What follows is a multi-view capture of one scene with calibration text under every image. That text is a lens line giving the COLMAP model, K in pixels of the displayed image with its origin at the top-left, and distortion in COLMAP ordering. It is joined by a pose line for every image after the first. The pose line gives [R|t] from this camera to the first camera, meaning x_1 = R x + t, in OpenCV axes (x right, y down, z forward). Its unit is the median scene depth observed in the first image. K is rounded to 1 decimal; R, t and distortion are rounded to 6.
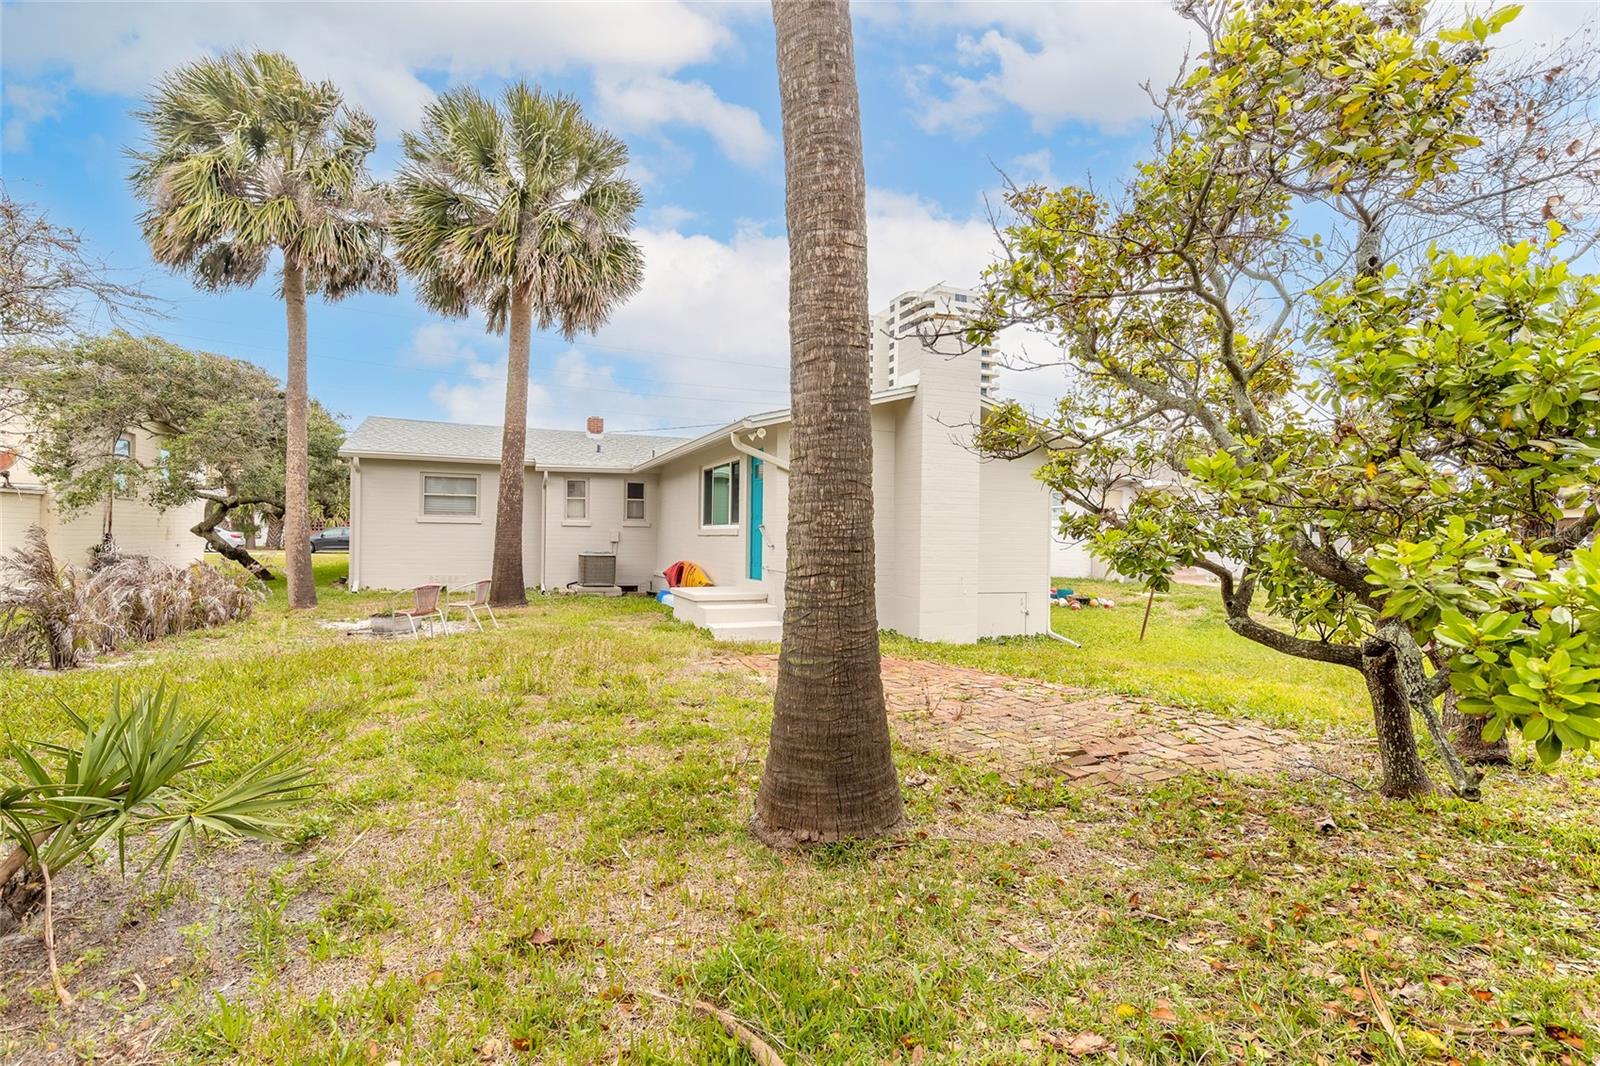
lens RADIAL K [[775.0, 0, 798.7], [0, 775.0, 540.1], [0, 0, 1]] dist [0.001739, 0.000133]
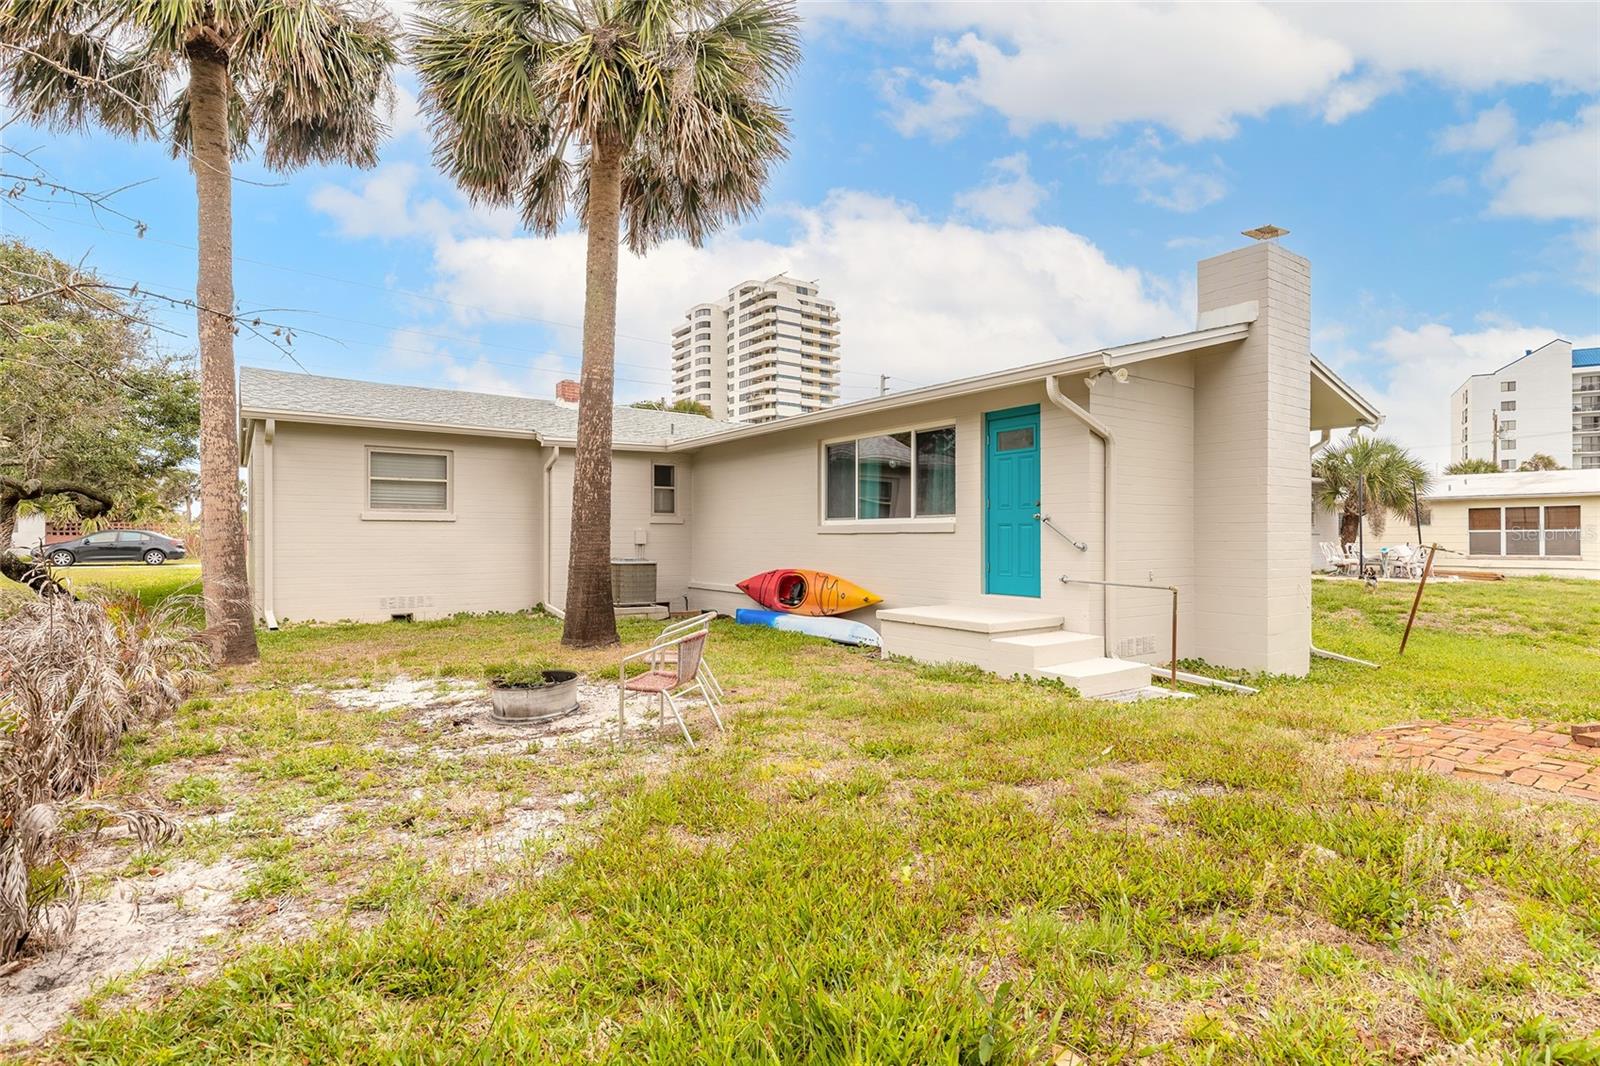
lens RADIAL K [[798.4, 0, 800.0], [0, 798.4, 533.0], [0, 0, 1]] dist [0.001153, 0.000160]
pose [[0.974693, -0.011704, 0.223239, -0.255271], [0.013259, 0.999897, -0.005469, -0.002145], [-0.223152, 0.008291, 0.974748, 0.216466]]
